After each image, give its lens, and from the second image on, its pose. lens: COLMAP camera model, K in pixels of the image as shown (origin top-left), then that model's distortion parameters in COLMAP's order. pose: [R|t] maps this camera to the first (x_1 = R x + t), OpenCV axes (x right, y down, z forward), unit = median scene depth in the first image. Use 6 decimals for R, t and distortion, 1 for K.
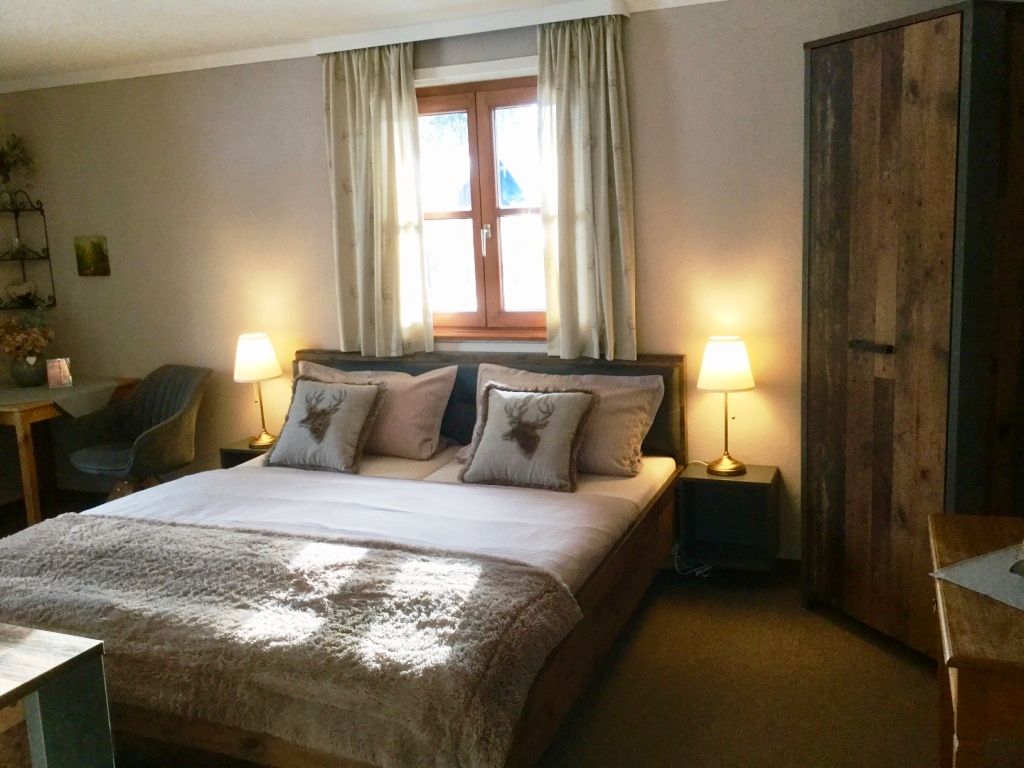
lens RADIAL K [[964.3, 0, 512.0], [0, 964.3, 384.0], [0, 0, 1]] dist [0.159259, -0.313072]
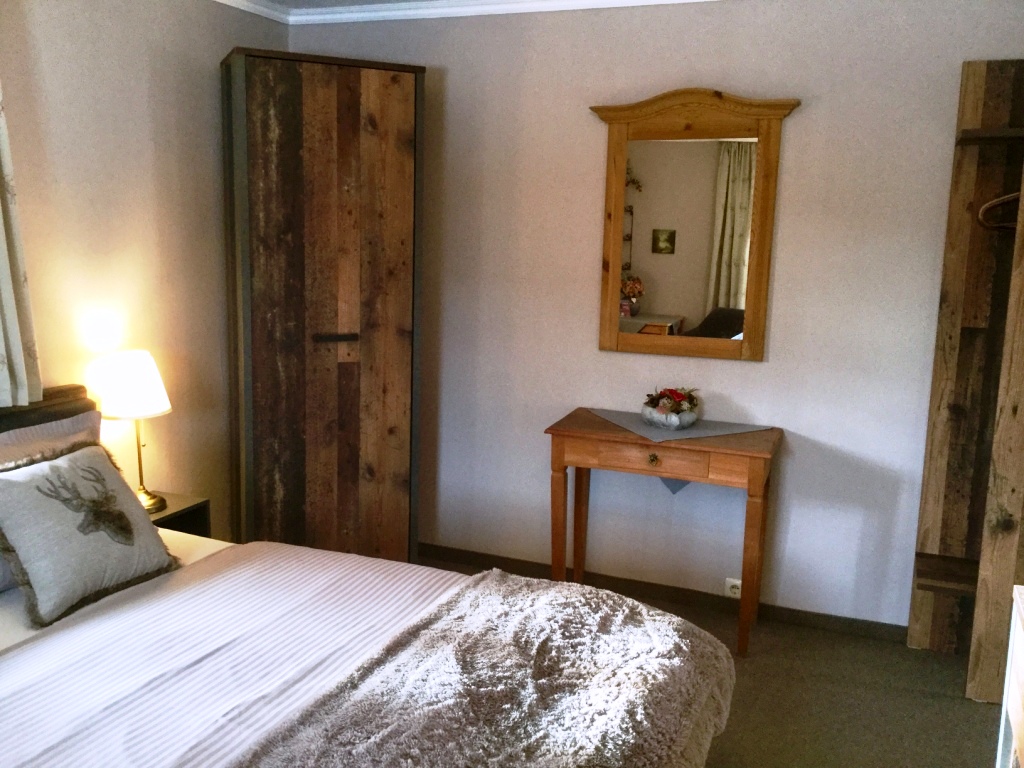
lens RADIAL K [[964.3, 0, 512.0], [0, 964.3, 384.0], [0, 0, 1]] dist [0.159259, -0.313072]
pose [[-0.049858, -0.121701, 0.991314, -0.821097], [0.146472, 0.980926, 0.127792, -0.104315], [-0.987958, 0.151571, -0.031081, 0.878251]]
